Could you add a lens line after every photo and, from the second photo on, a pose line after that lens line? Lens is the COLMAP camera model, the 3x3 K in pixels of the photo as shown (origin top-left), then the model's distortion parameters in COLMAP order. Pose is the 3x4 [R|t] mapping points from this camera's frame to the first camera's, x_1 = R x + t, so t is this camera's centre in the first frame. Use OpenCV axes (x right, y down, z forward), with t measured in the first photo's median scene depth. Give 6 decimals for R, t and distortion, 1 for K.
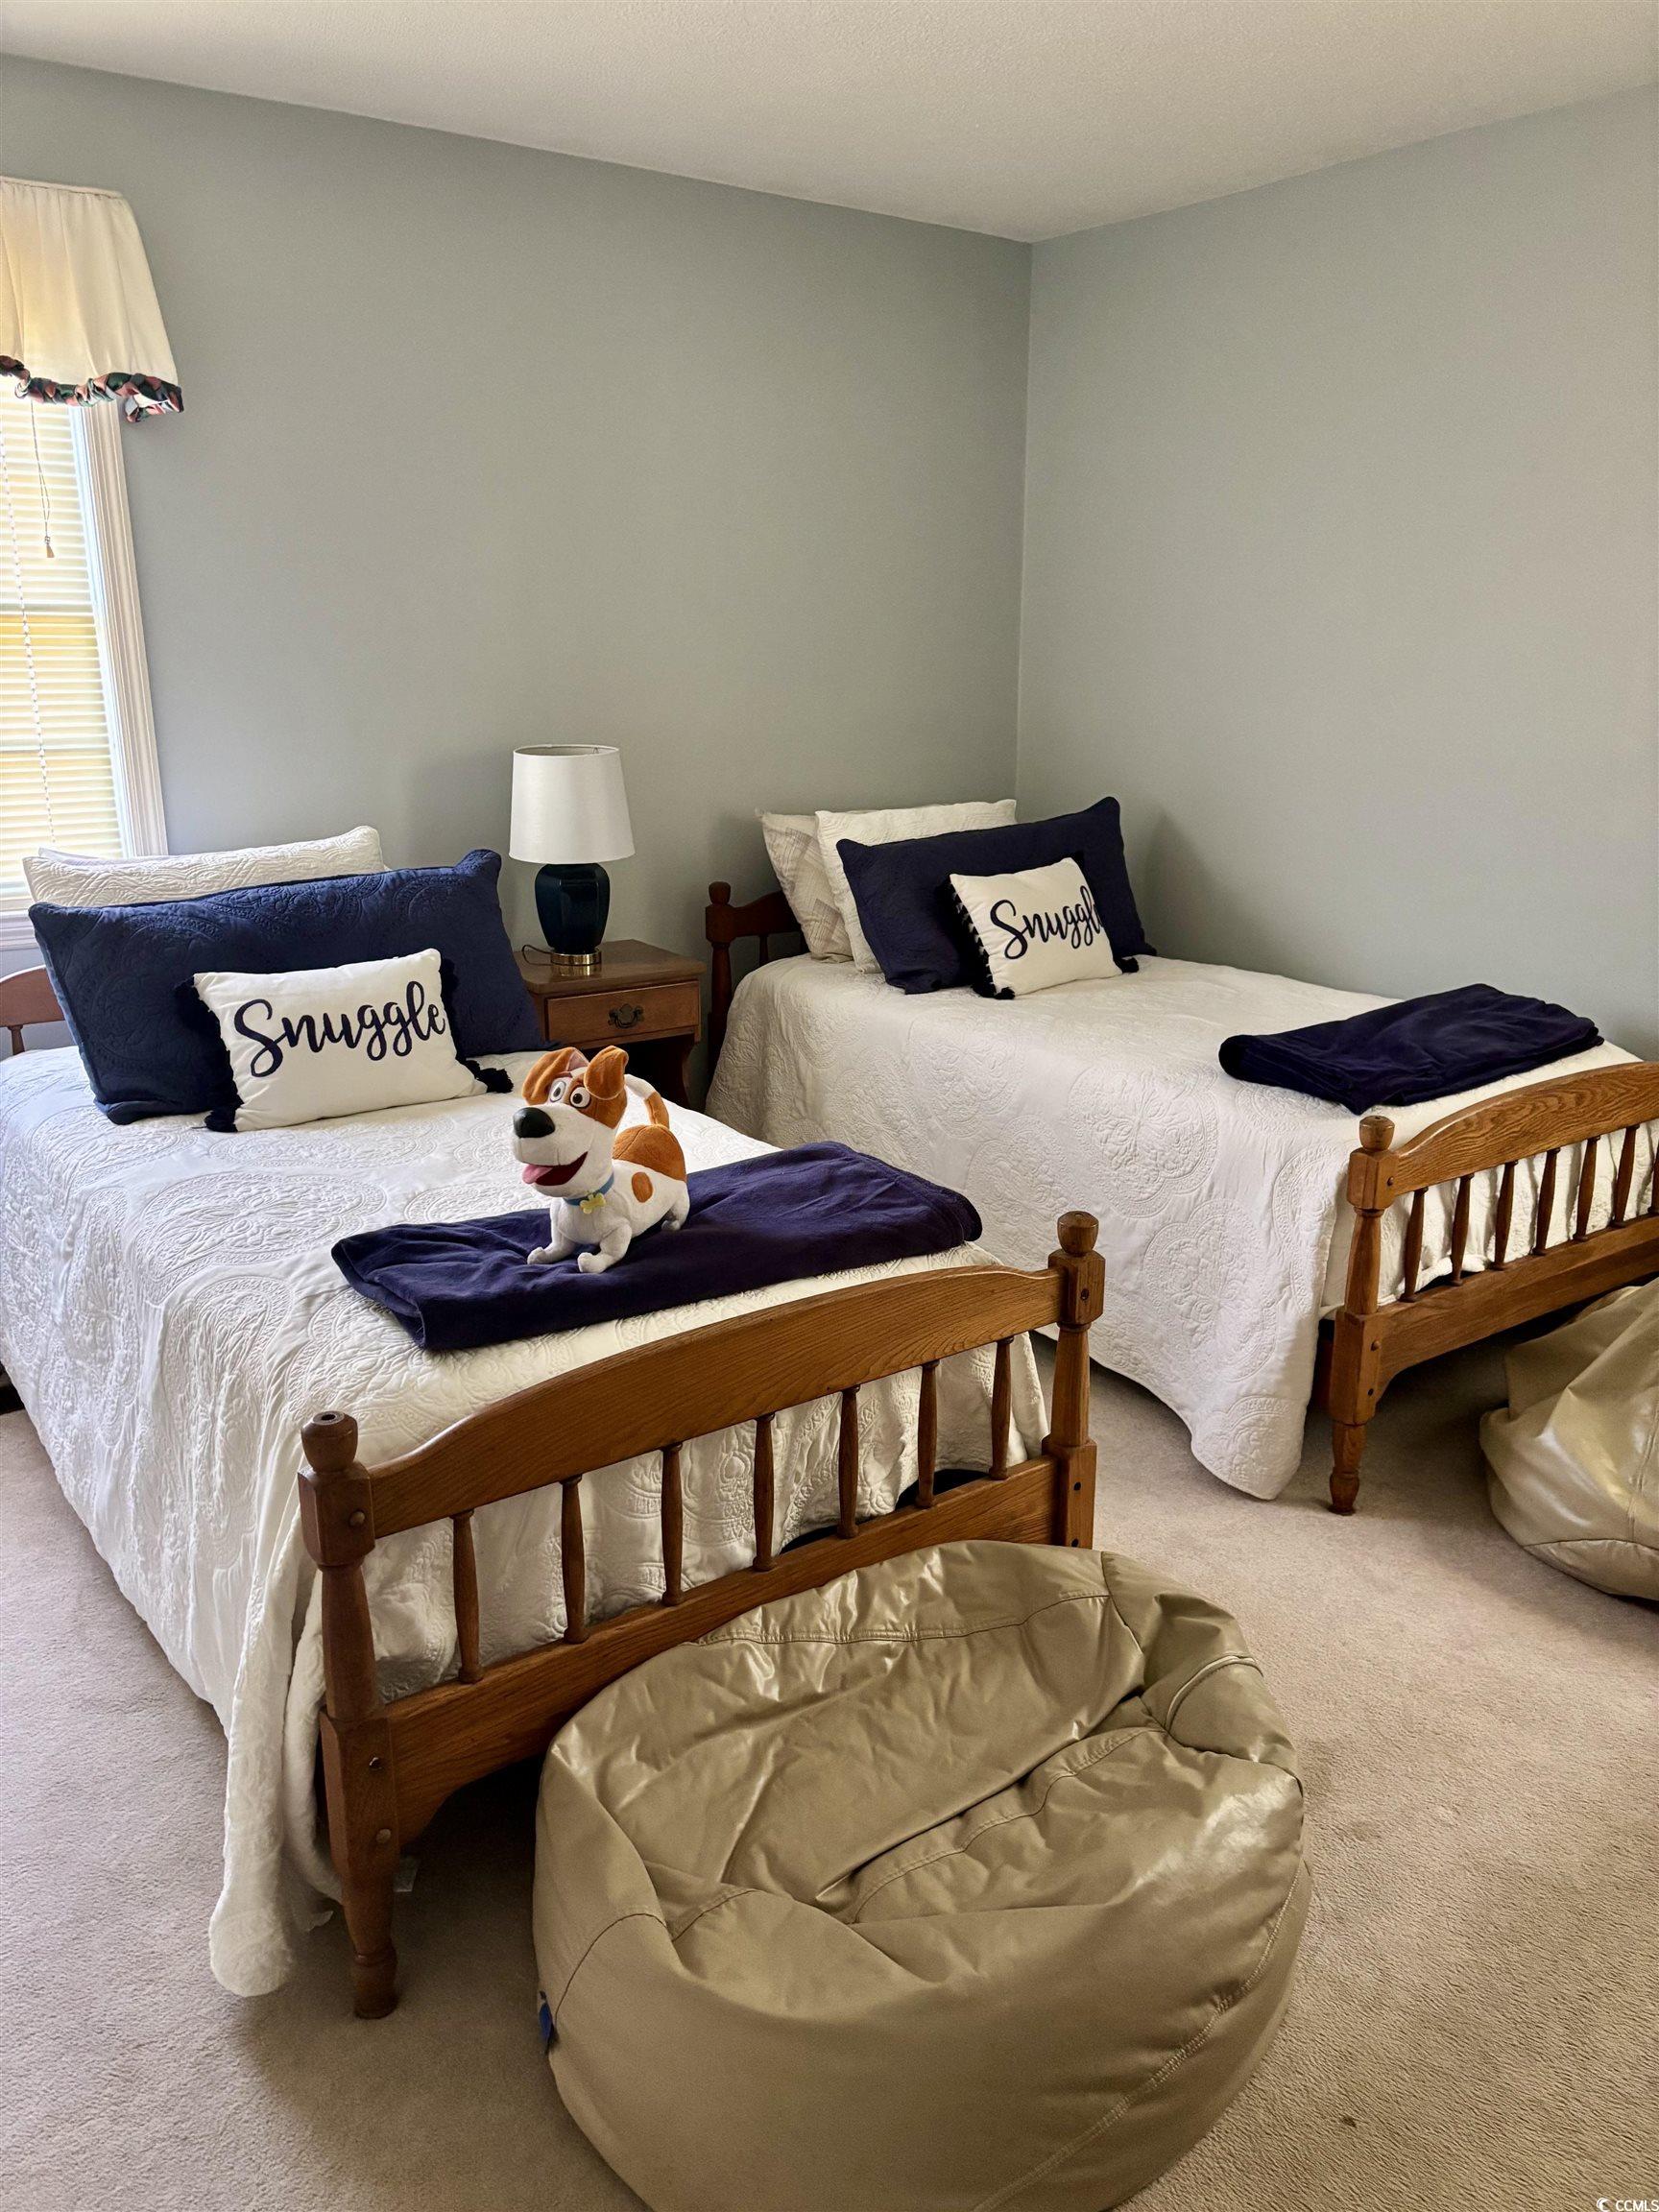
lens RADIAL K [[1662.0, 0, 824.3], [0, 1662.0, 1099.8], [0, 0, 1]] dist [0.024481, -0.003537]
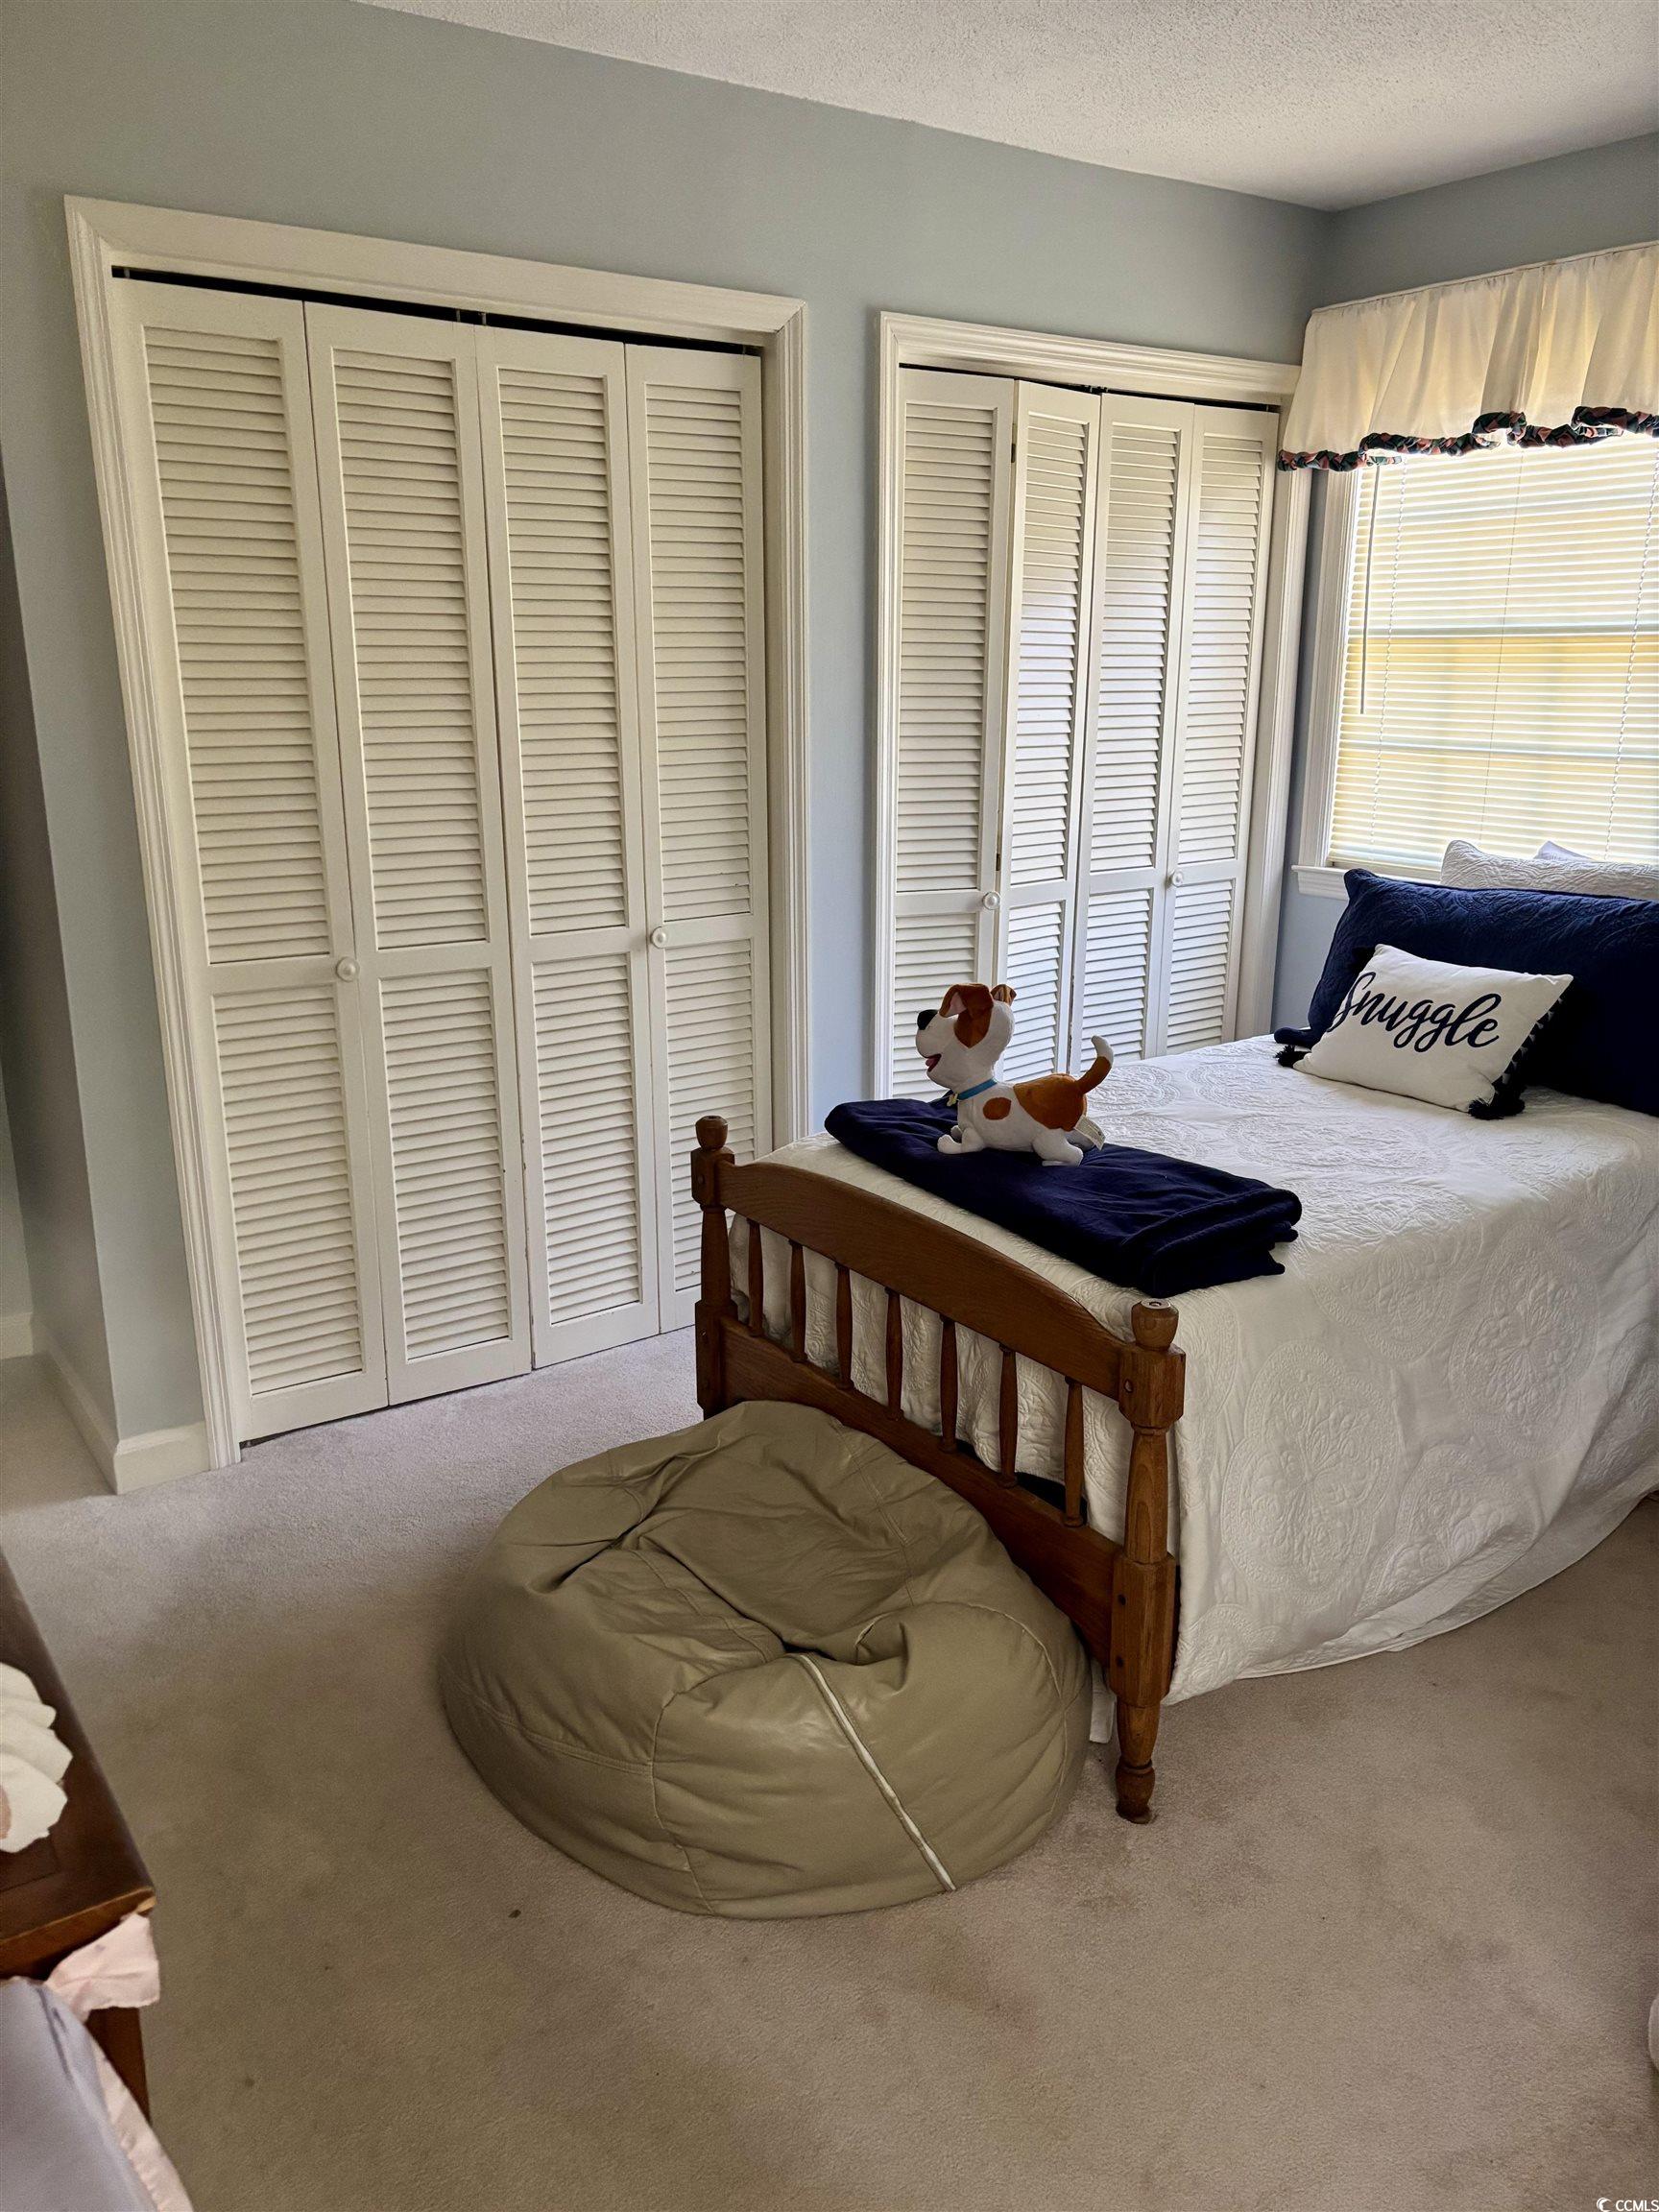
lens RADIAL K [[1662.0, 0, 823.7], [0, 1662.0, 1114.3], [0, 0, 1]] dist [0.024481, -0.003537]
pose [[-0.015652, 0.263621, -0.964499, 0.841459], [-0.263440, 0.929447, 0.258315, -0.176185], [0.964549, 0.258131, 0.054901, 0.644056]]
